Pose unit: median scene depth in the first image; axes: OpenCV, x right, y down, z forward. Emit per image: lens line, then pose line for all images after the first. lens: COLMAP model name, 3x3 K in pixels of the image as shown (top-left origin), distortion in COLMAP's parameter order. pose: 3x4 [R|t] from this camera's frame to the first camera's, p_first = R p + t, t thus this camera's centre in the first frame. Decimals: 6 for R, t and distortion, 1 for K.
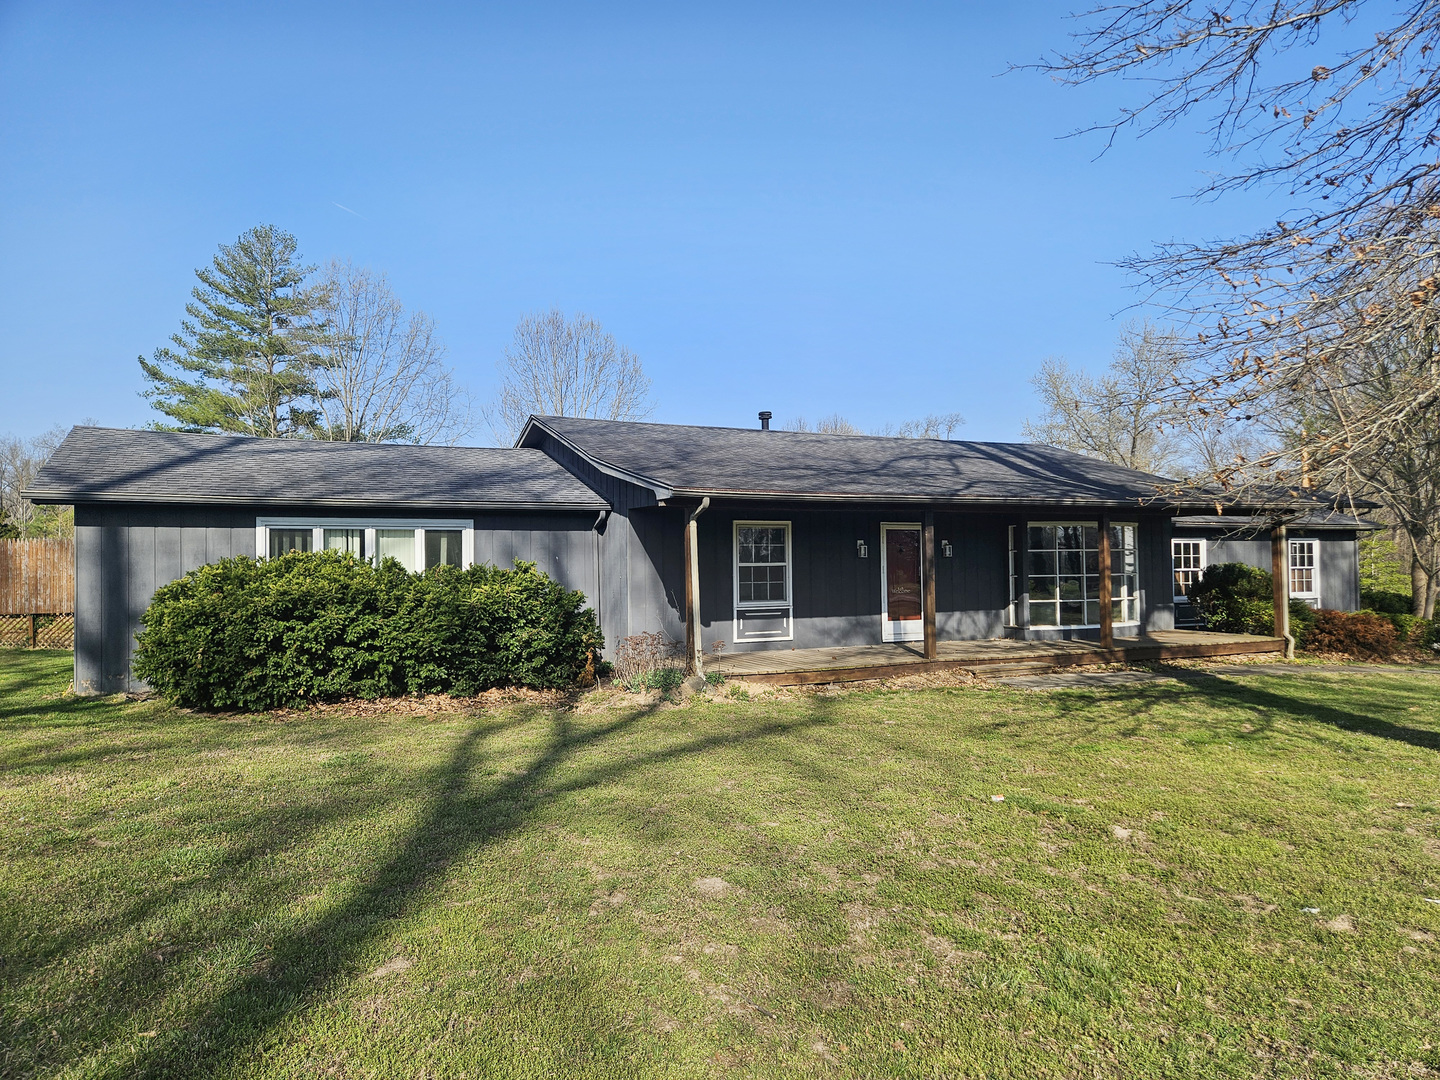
lens RADIAL K [[958.7, 0, 718.6], [0, 958.7, 548.6], [0, 0, 1]] dist [0.020208, -0.010552]
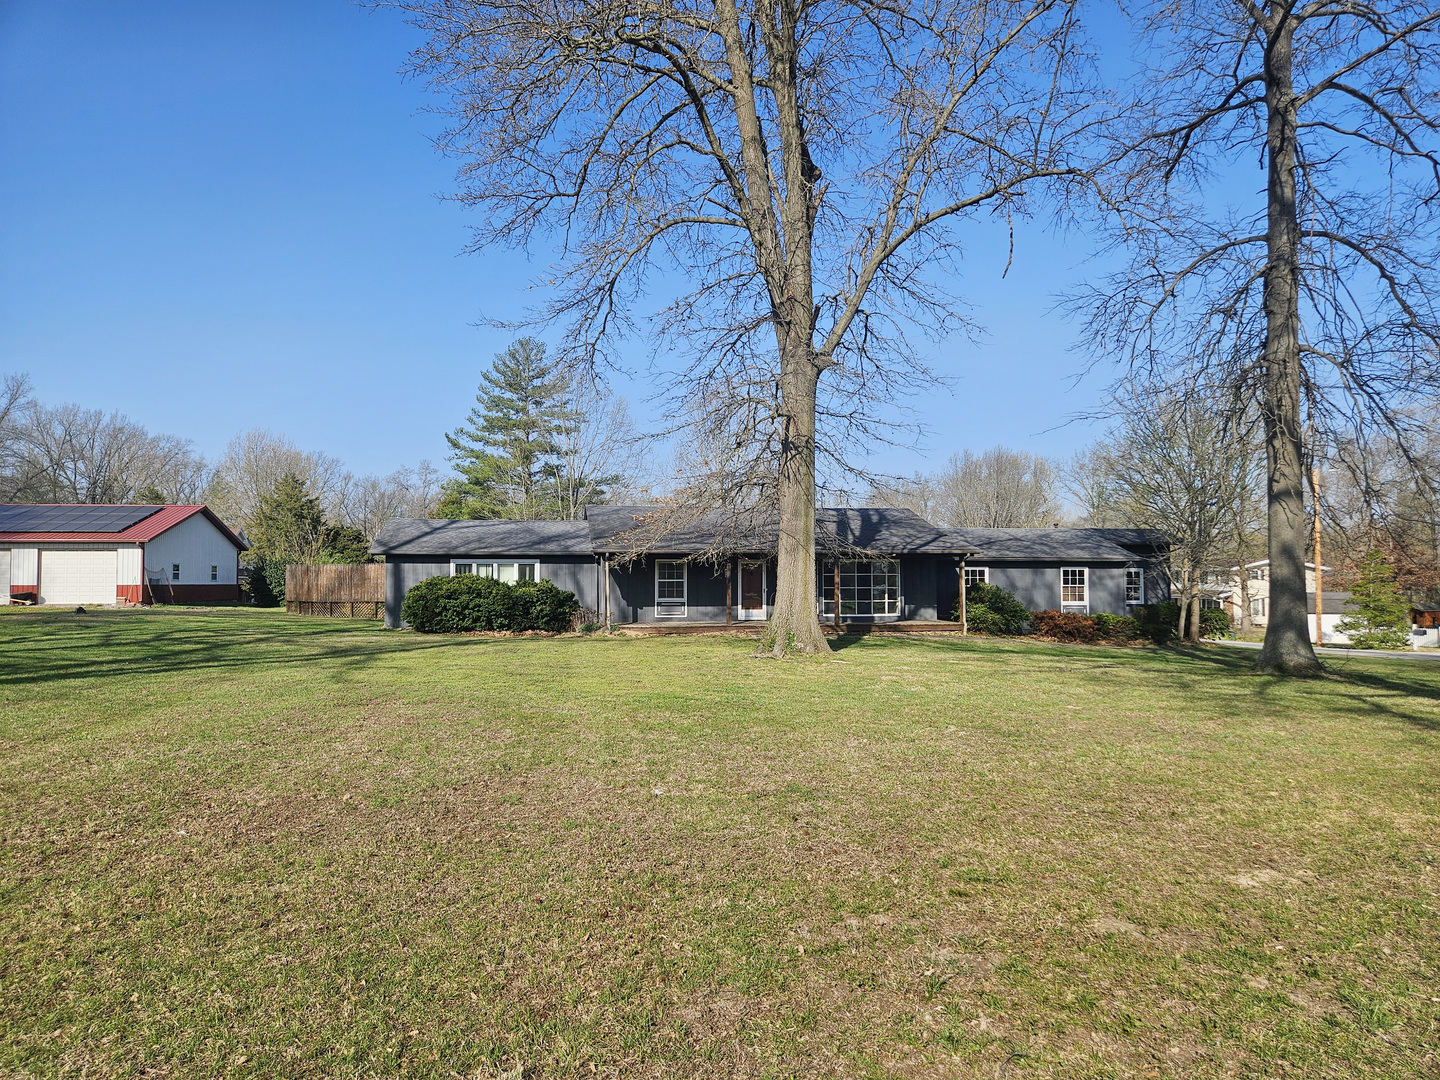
lens RADIAL K [[958.7, 0, 722.1], [0, 958.7, 536.6], [0, 0, 1]] dist [0.020208, -0.010552]
pose [[0.960085, -0.003211, -0.279691, 0.727423], [-0.004023, 0.999672, -0.025288, -0.026165], [0.279680, 0.025404, 0.959757, -0.965052]]
